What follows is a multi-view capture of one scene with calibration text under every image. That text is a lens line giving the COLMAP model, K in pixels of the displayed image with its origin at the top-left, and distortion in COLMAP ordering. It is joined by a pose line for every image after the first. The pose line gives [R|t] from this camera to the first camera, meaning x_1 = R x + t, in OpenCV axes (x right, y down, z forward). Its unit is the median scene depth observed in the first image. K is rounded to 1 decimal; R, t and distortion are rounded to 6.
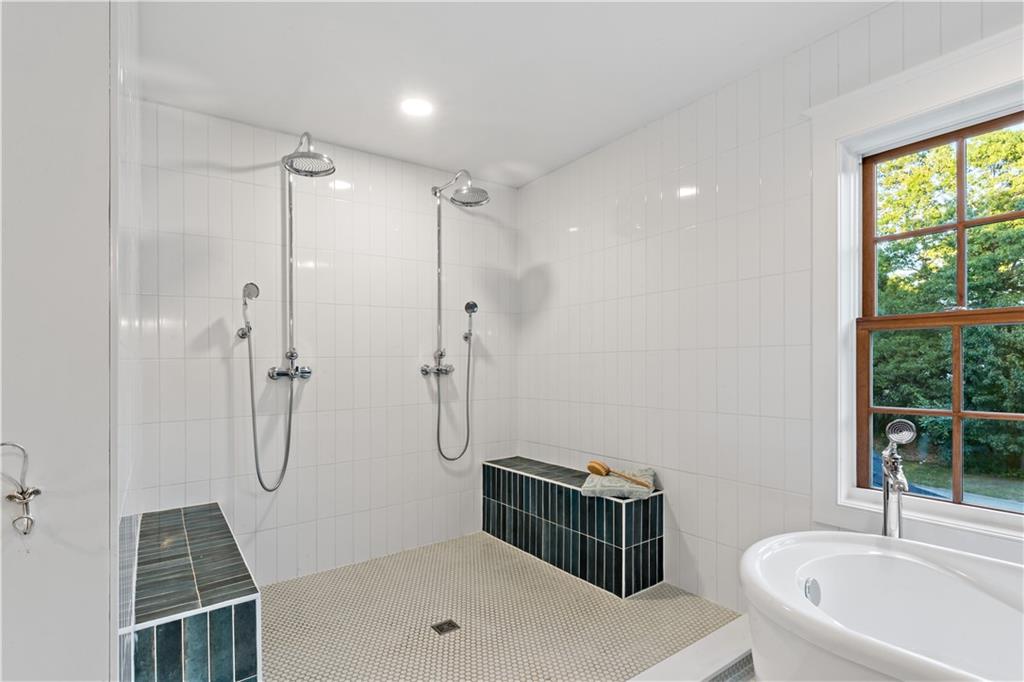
lens RADIAL K [[501.3, 0, 514.1], [0, 501.3, 358.8], [0, 0, 1]] dist [0.004093, 0.001046]
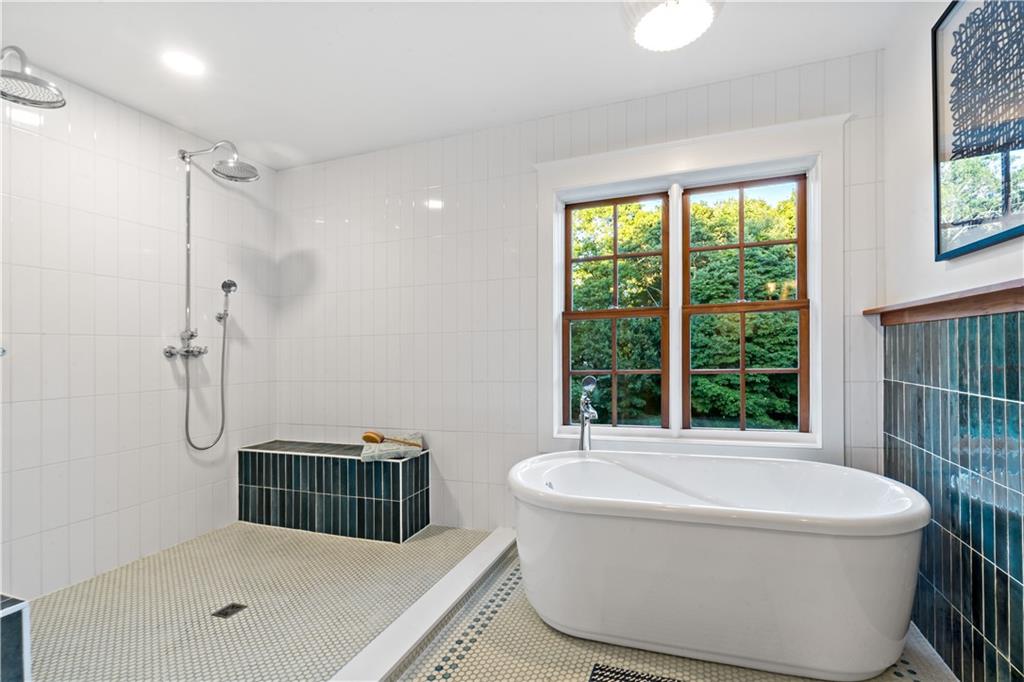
lens RADIAL K [[490.5, 0, 512.9], [0, 490.5, 354.2], [0, 0, 1]] dist [0.030566, 0.000568]
pose [[0.832053, -0.001598, 0.554693, -0.179444], [0.003939, 0.999988, -0.003028, 0.035447], [-0.554682, 0.004705, 0.832049, -0.093195]]
